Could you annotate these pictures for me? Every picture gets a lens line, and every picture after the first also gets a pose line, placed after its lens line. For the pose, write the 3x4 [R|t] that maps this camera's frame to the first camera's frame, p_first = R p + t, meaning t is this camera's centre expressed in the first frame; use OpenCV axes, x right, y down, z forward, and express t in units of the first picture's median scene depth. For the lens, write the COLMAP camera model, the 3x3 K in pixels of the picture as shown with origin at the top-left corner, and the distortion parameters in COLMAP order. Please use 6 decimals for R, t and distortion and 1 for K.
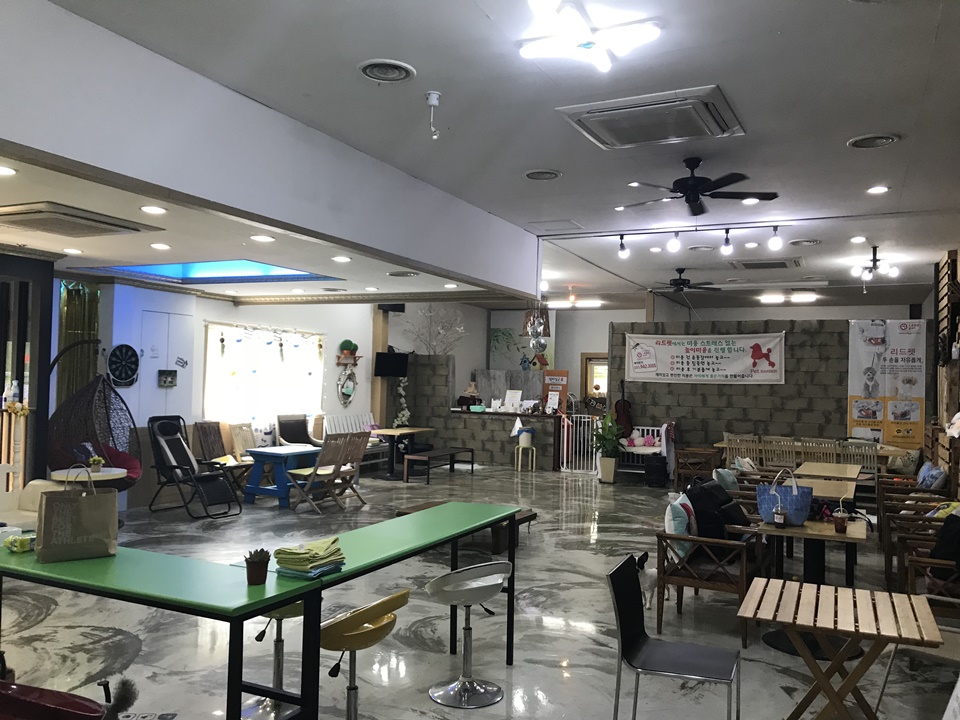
lens RADIAL K [[789.8, 0, 480.0], [0, 789.8, 360.0], [0, 0, 1]] dist [0.037179, -0.051902]
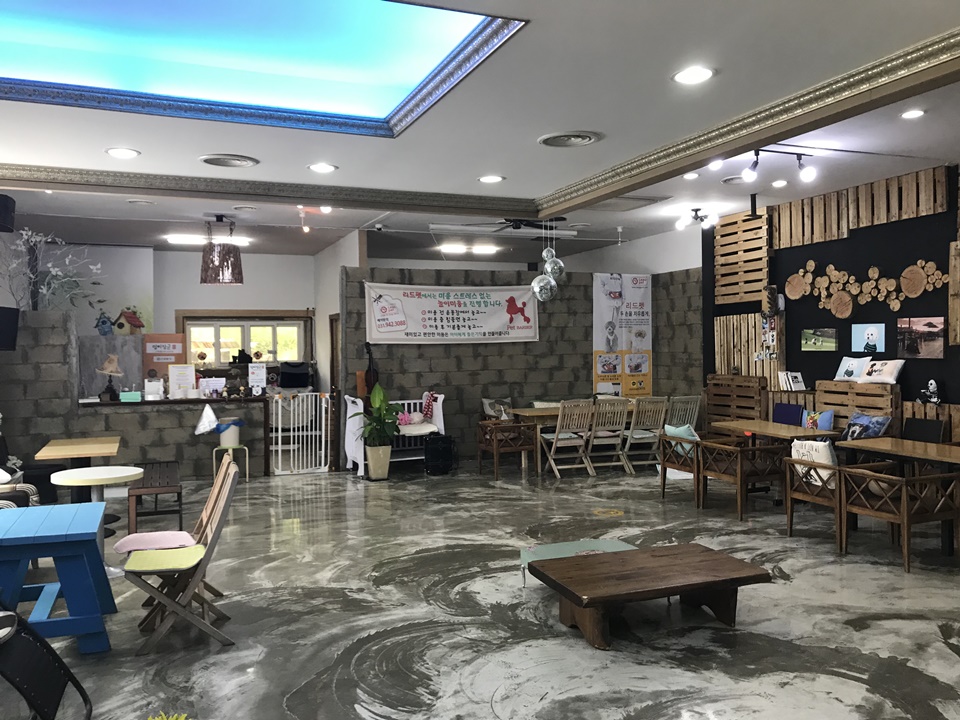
lens RADIAL K [[789.8, 0, 480.0], [0, 789.8, 360.0], [0, 0, 1]] dist [0.037179, -0.051902]
pose [[0.654750, -0.046150, 0.754435, -0.339628], [0.012658, 0.998664, 0.050104, 0.005397], [-0.755740, -0.023256, 0.654459, 0.439371]]
